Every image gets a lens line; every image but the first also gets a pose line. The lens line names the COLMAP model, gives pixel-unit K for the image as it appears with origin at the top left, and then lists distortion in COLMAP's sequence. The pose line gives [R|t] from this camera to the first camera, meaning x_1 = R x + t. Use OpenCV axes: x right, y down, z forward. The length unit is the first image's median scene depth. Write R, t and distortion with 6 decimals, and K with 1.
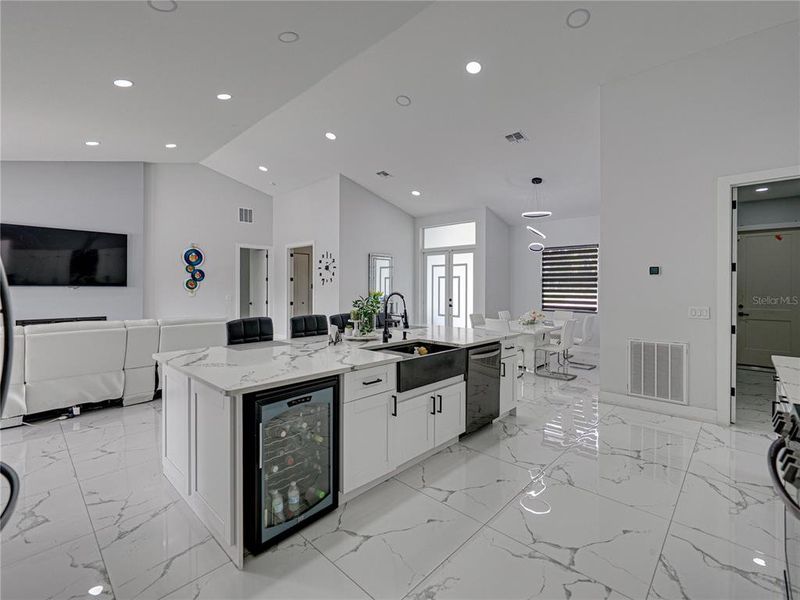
lens RADIAL K [[362.1, 0, 401.8], [0, 362.1, 287.3], [0, 0, 1]] dist [-0.002395, -0.000159]
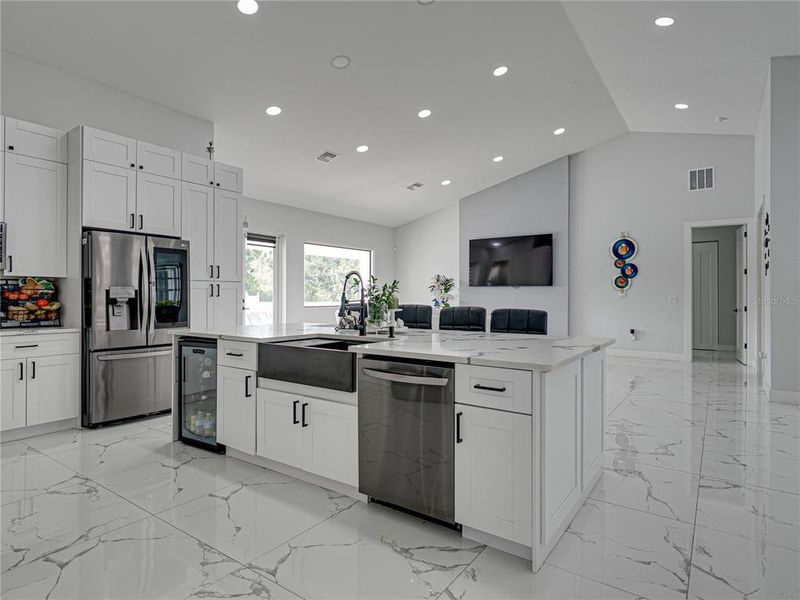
lens RADIAL K [[446.0, 0, 401.7], [0, 446.0, 298.2], [0, 0, 1]] dist [-0.001478, -0.000665]
pose [[0.146888, 0.002672, -0.989150, 0.458197], [-0.000407, 0.999996, 0.002640, 0.033557], [0.989153, 0.000015, 0.146888, 0.464987]]
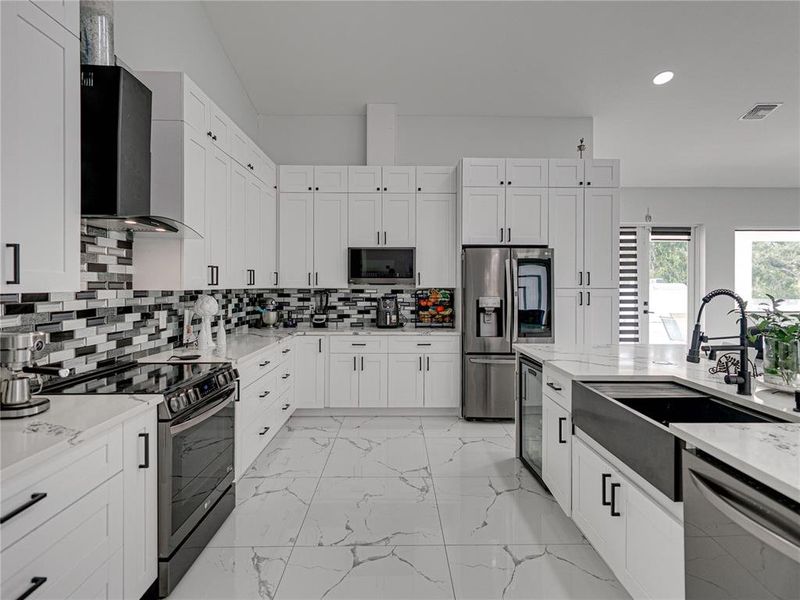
lens RADIAL K [[419.2, 0, 401.9], [0, 419.2, 289.8], [0, 0, 1]] dist [0.000383, -0.001437]
pose [[-0.713605, 0.001160, -0.700547, 0.329380], [-0.002120, 0.999990, 0.003815, 0.006744], [0.700545, 0.004208, -0.713596, 0.531128]]
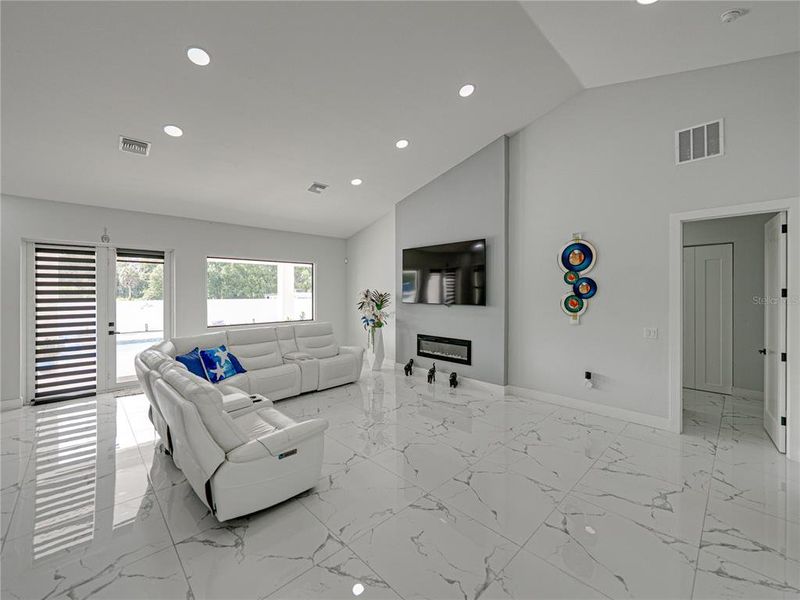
lens RADIAL K [[336.9, 0, 401.3], [0, 336.9, 296.3], [0, 0, 1]] dist [0.000480, 0.001107]
pose [[-0.036558, 0.007265, -0.999305, -0.032911], [0.000642, 0.999974, 0.007247, -0.032295], [0.999331, -0.000376, -0.036562, 0.968891]]
